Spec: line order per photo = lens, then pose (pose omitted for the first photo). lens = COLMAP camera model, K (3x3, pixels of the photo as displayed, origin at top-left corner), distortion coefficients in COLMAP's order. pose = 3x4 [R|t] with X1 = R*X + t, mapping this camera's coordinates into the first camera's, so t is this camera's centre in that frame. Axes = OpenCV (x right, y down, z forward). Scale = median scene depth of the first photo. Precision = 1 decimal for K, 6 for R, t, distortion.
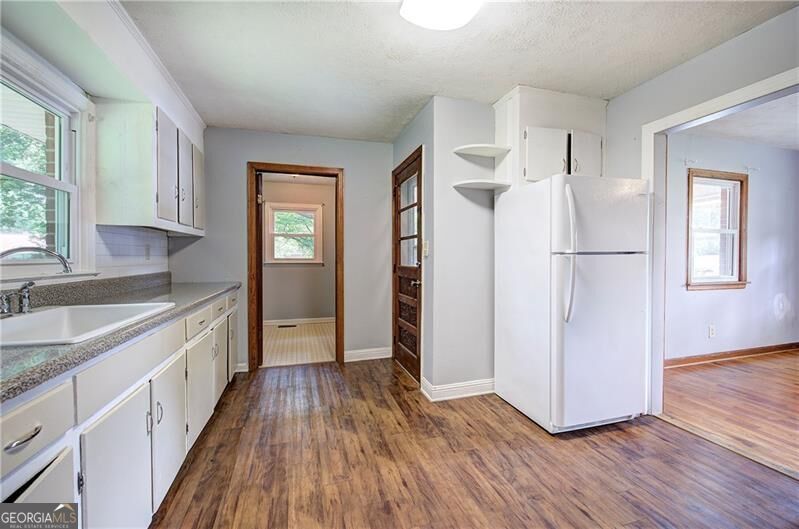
lens RADIAL K [[338.9, 0, 403.4], [0, 338.9, 262.9], [0, 0, 1]] dist [-0.004258, 0.000663]
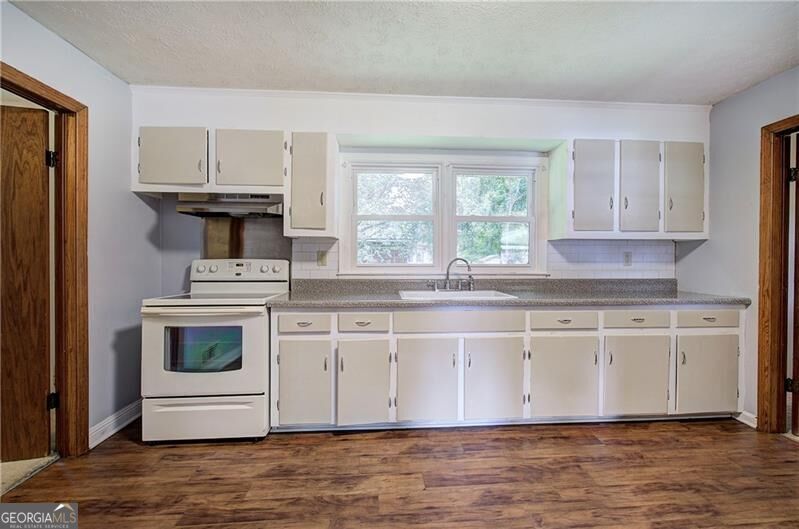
lens RADIAL K [[338.9, 0, 403.4], [0, 338.9, 262.9], [0, 0, 1]] dist [-0.004258, 0.000663]
pose [[-0.234199, 0.005473, -0.972173, 0.518205], [-0.020852, 0.999726, 0.010652, -0.016737], [0.971965, 0.022766, -0.234021, 0.604564]]
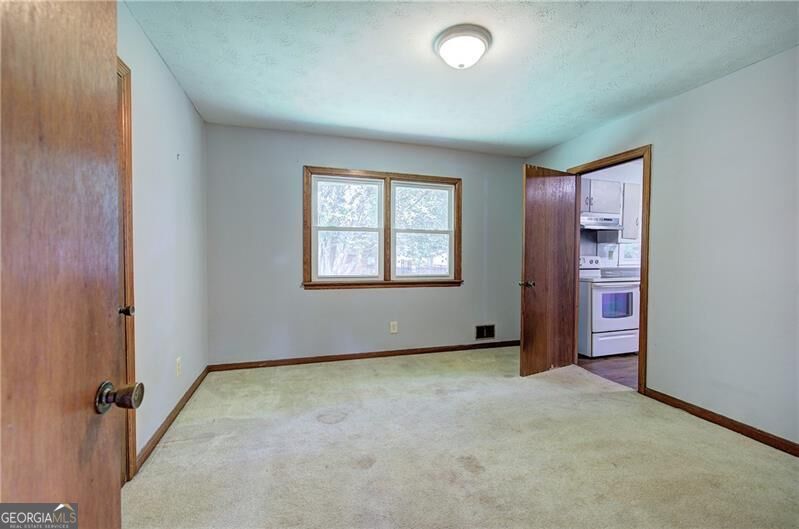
lens RADIAL K [[338.9, 0, 403.4], [0, 338.9, 262.9], [0, 0, 1]] dist [-0.004258, 0.000663]
pose [[0.005699, 0.022580, -0.999729, 1.365664], [-0.022100, 0.999504, 0.022449, 0.011738], [0.999740, 0.021966, 0.006195, -1.094374]]
